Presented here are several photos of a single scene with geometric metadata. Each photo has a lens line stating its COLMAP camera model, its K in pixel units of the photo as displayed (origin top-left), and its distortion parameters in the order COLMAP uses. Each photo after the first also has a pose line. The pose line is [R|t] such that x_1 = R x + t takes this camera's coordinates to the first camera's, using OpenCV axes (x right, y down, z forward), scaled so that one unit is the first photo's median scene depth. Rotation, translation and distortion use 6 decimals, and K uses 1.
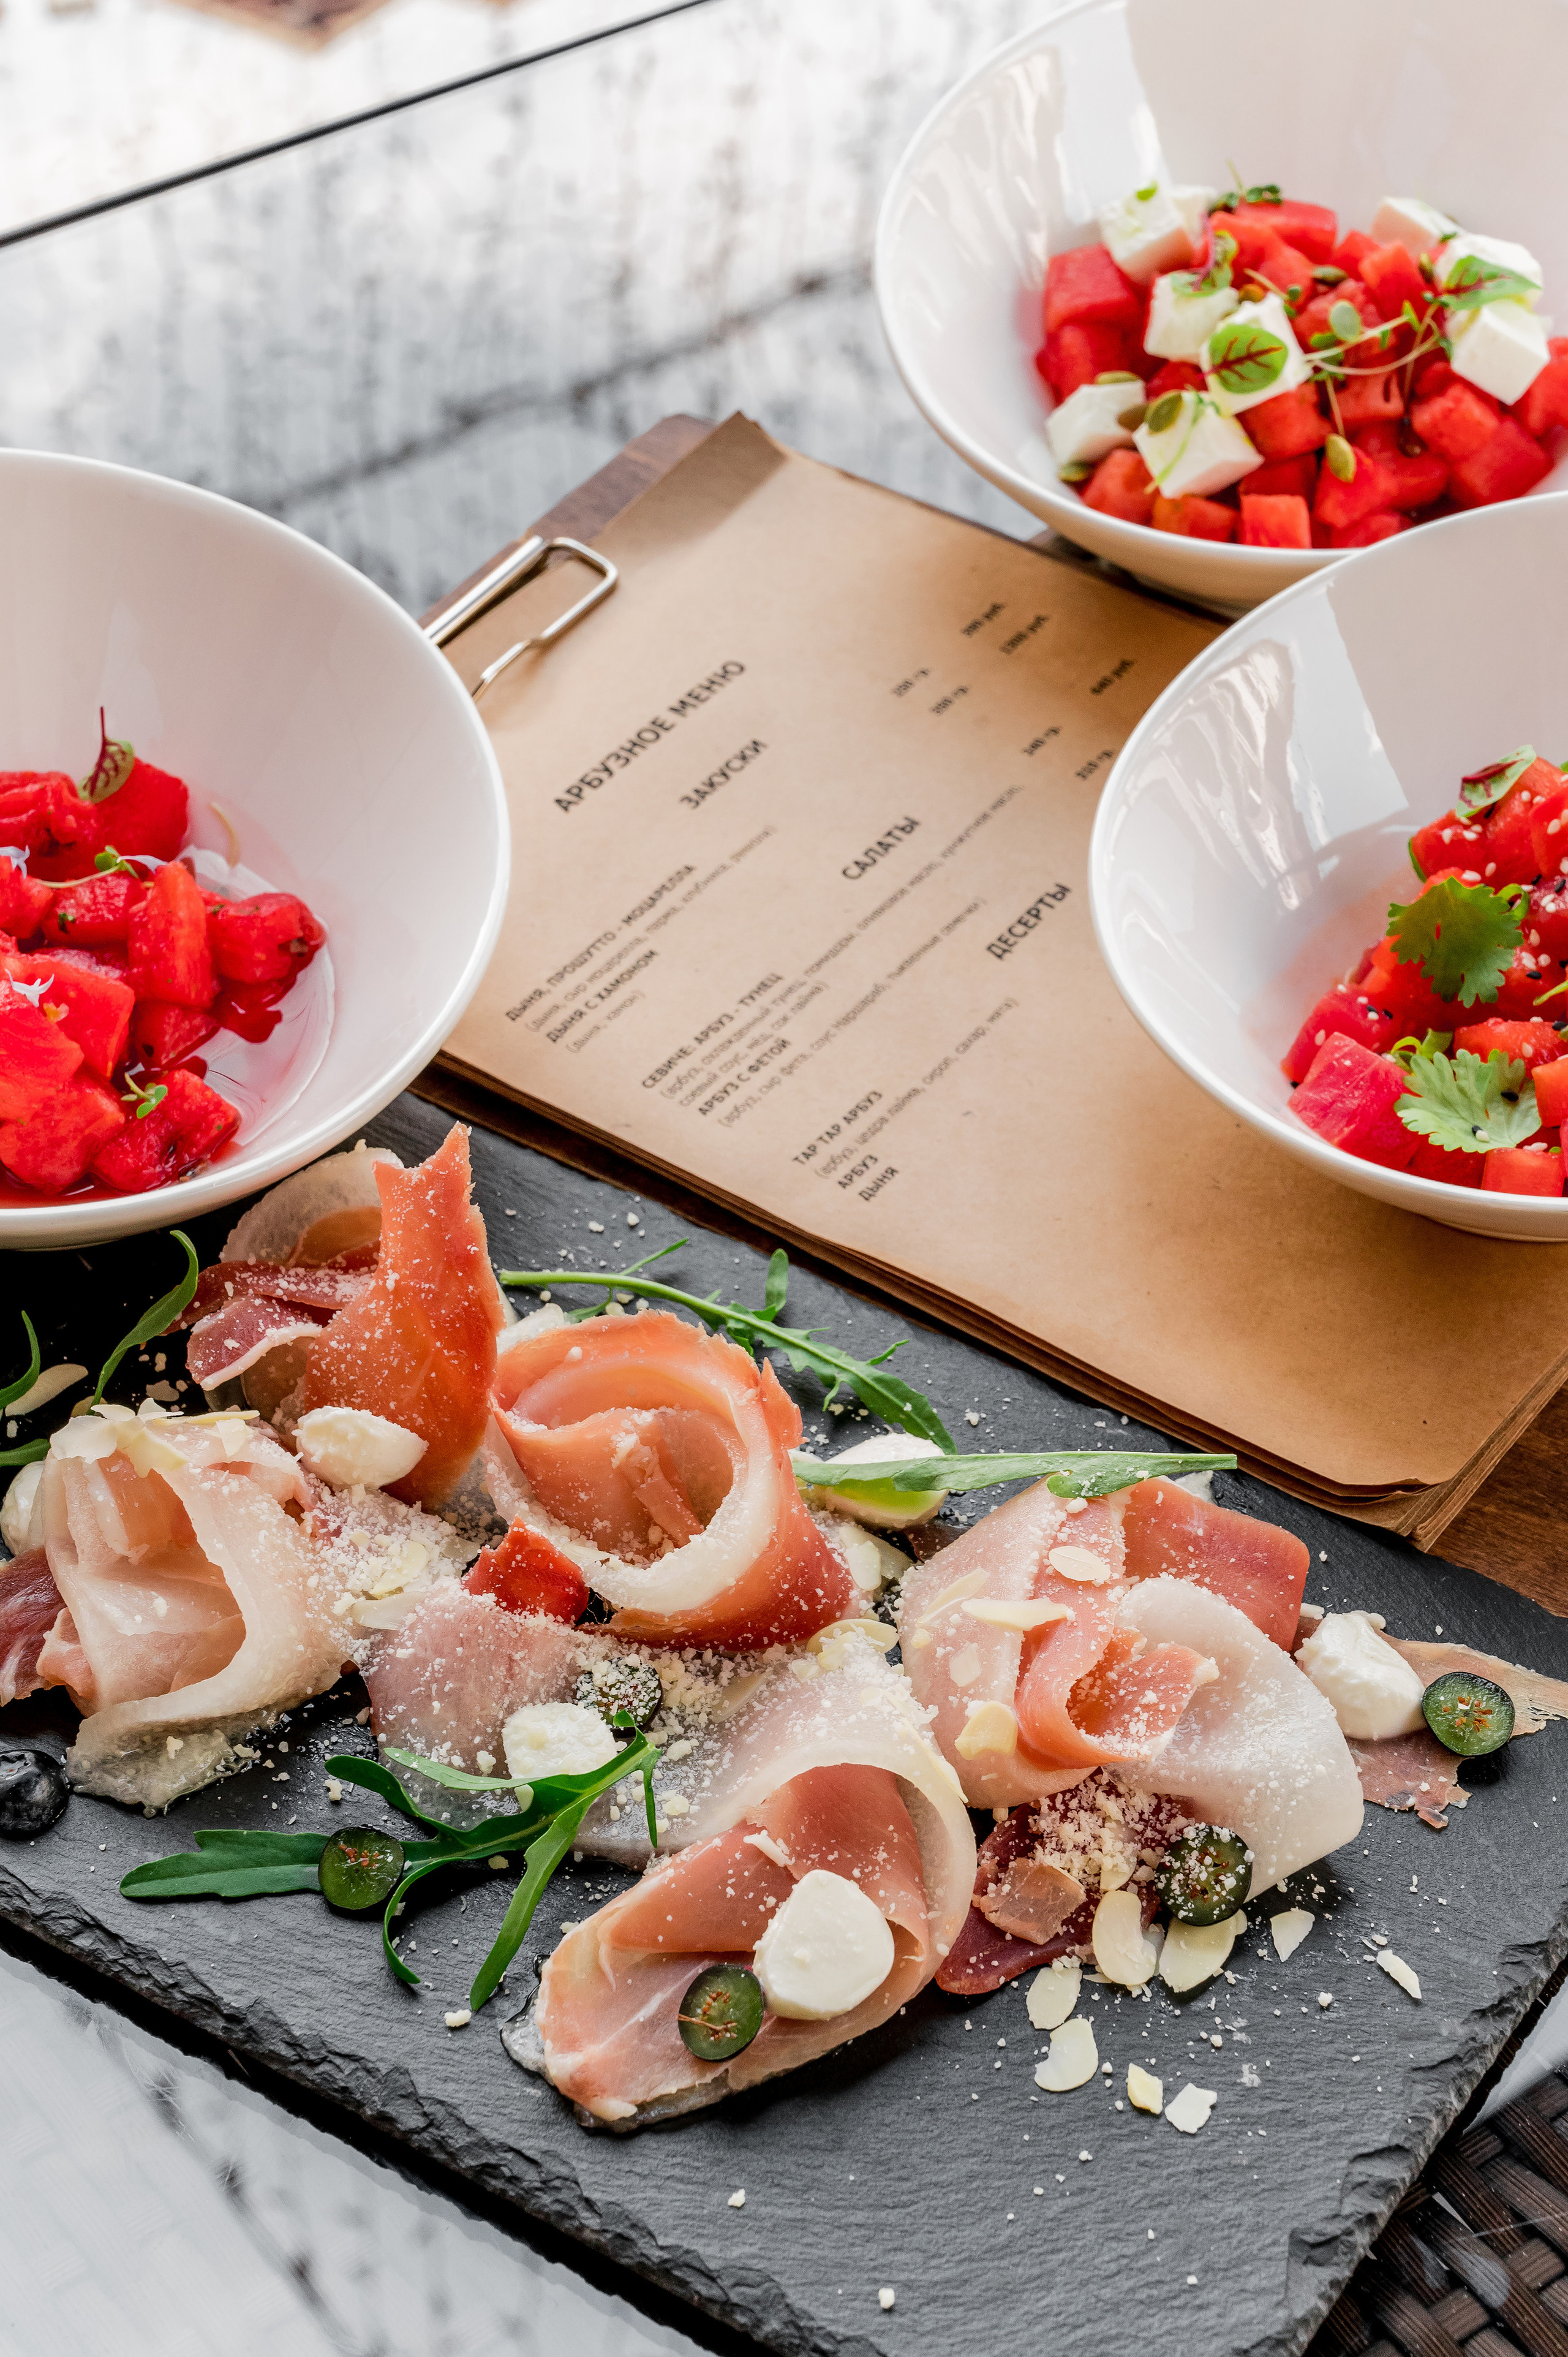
lens RADIAL K [[4367.1, 0, 784.0], [0, 4367.1, 1178.5], [0, 0, 1]] dist [-0.098754, 0.038798]
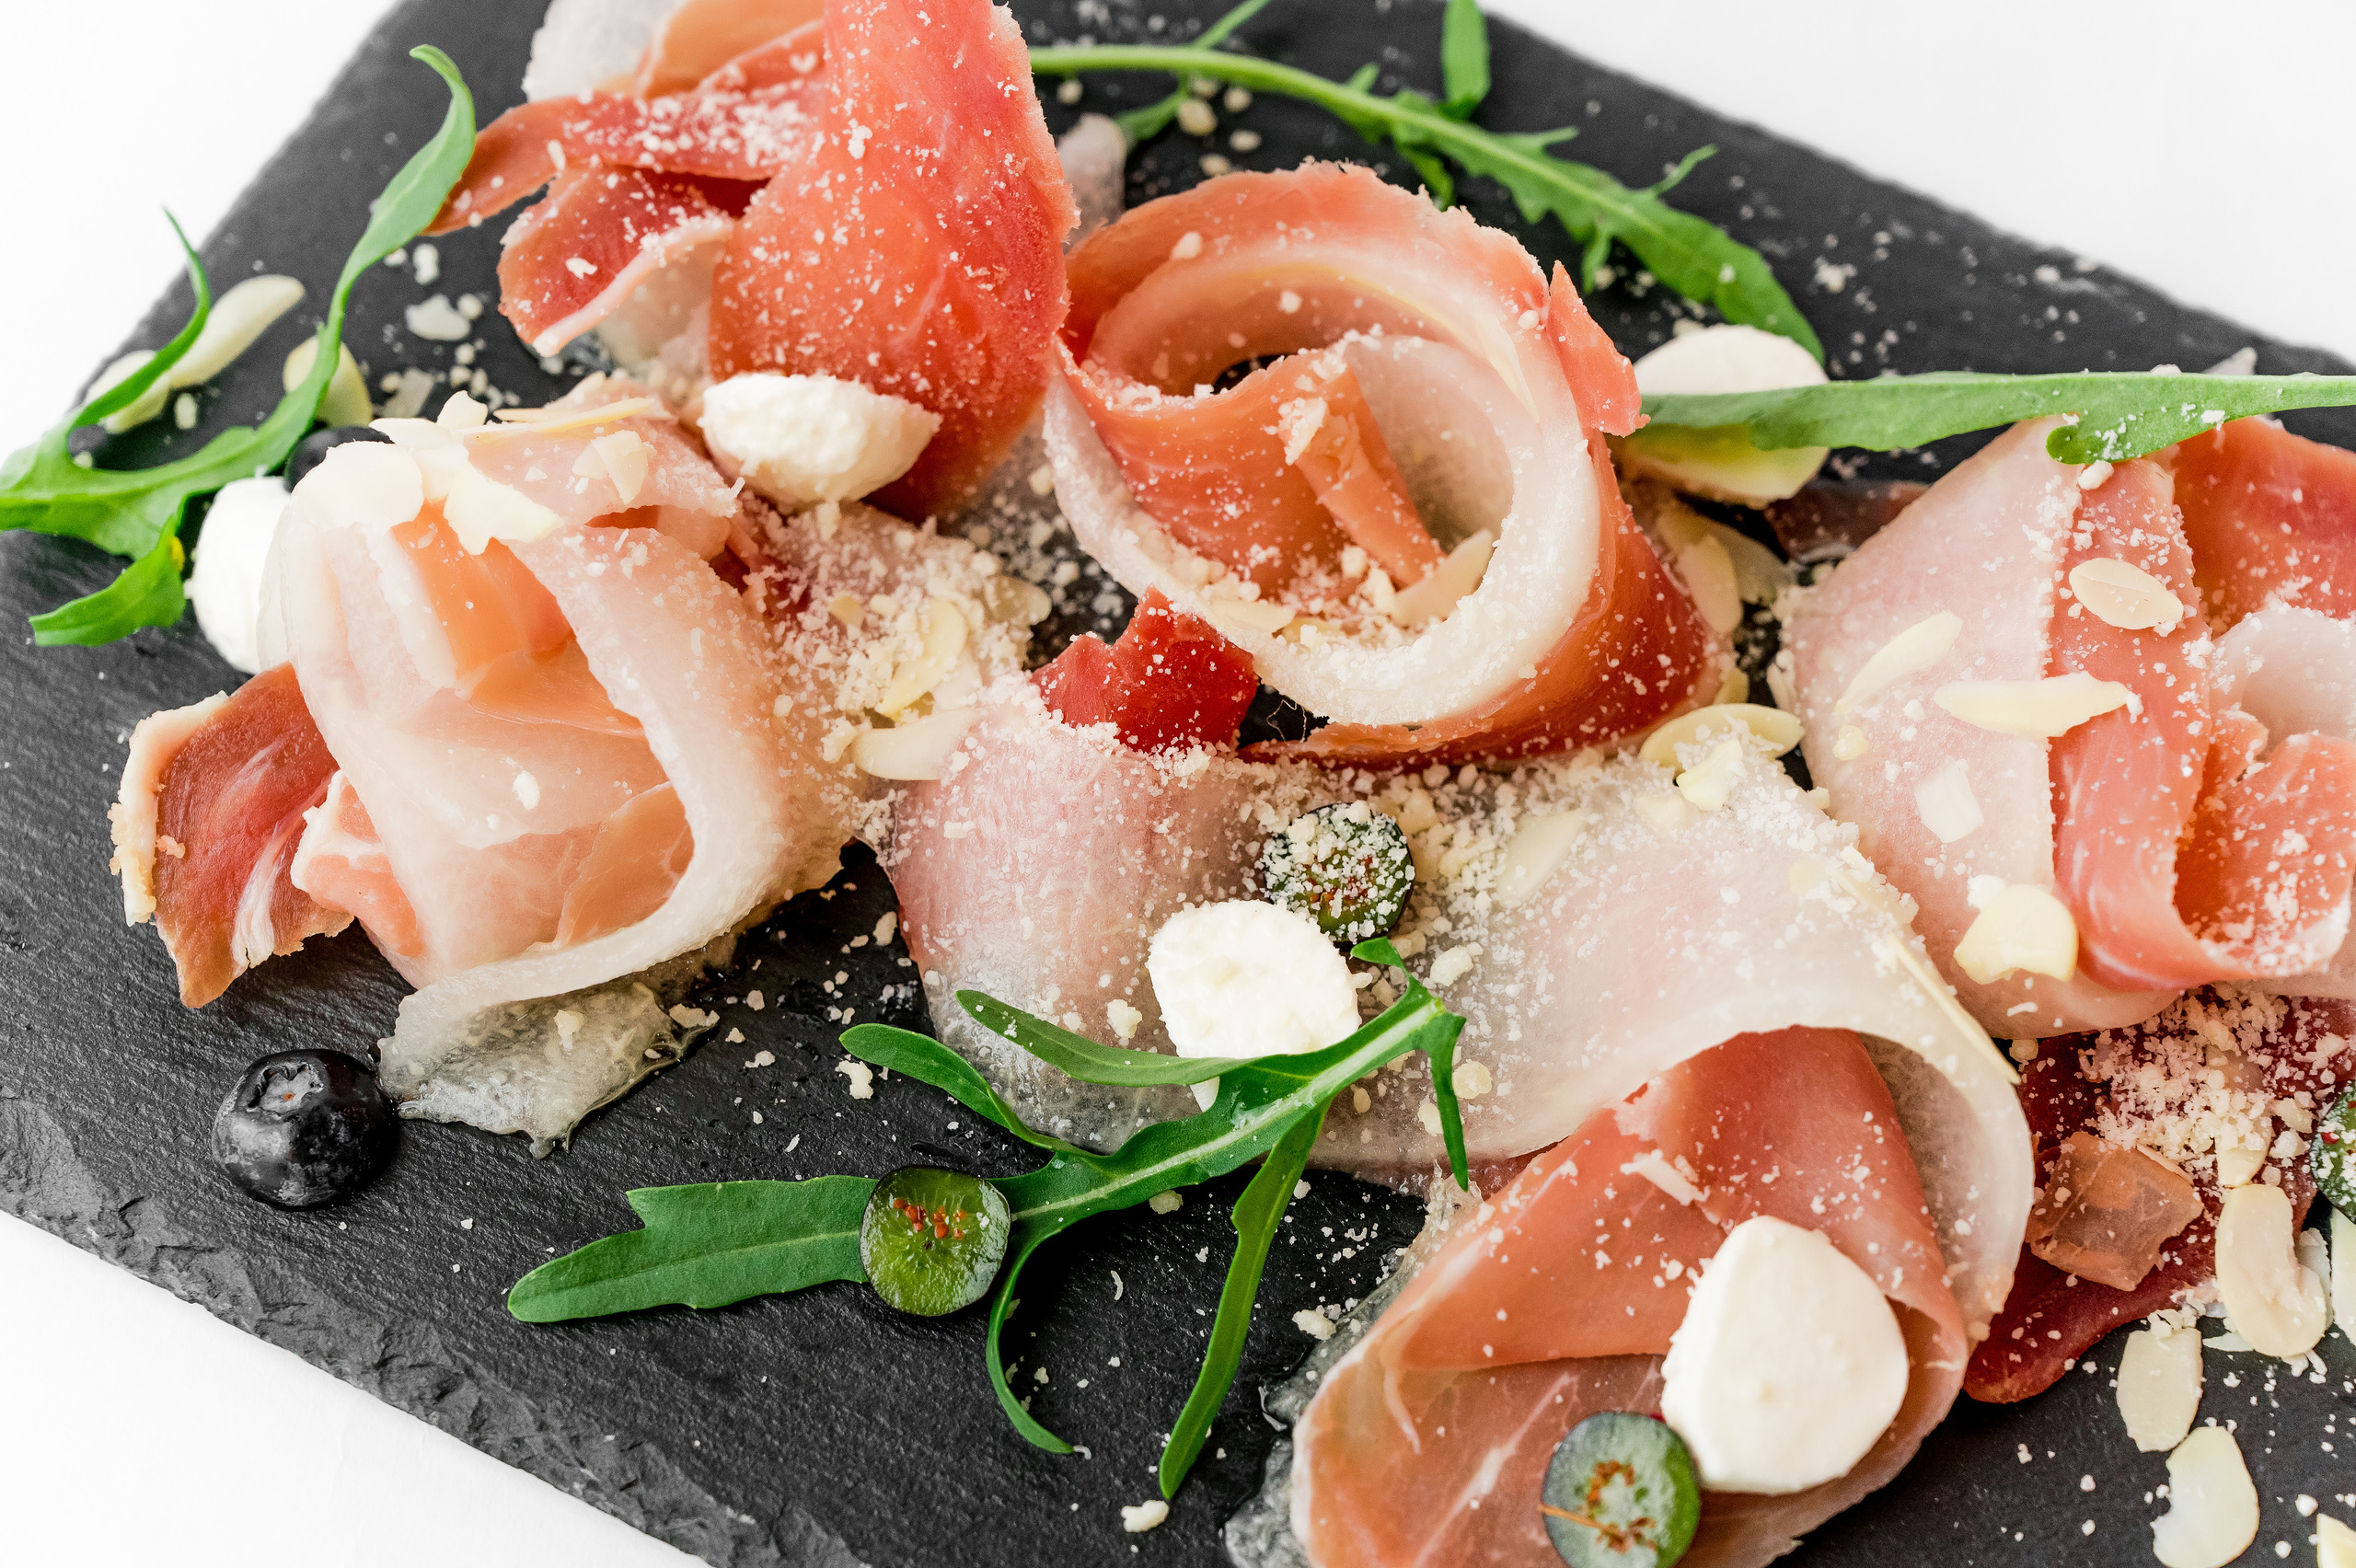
lens RADIAL K [[5281.9, 0, 1178.0], [0, 5281.9, 784.0], [0, 0, 1]] dist [-0.056742, 0.159826]
pose [[0.996567, -0.066622, 0.049152, -0.091806], [0.052298, 0.966808, 0.250093, -0.067237], [-0.064182, -0.246664, 0.966973, 0.333812]]
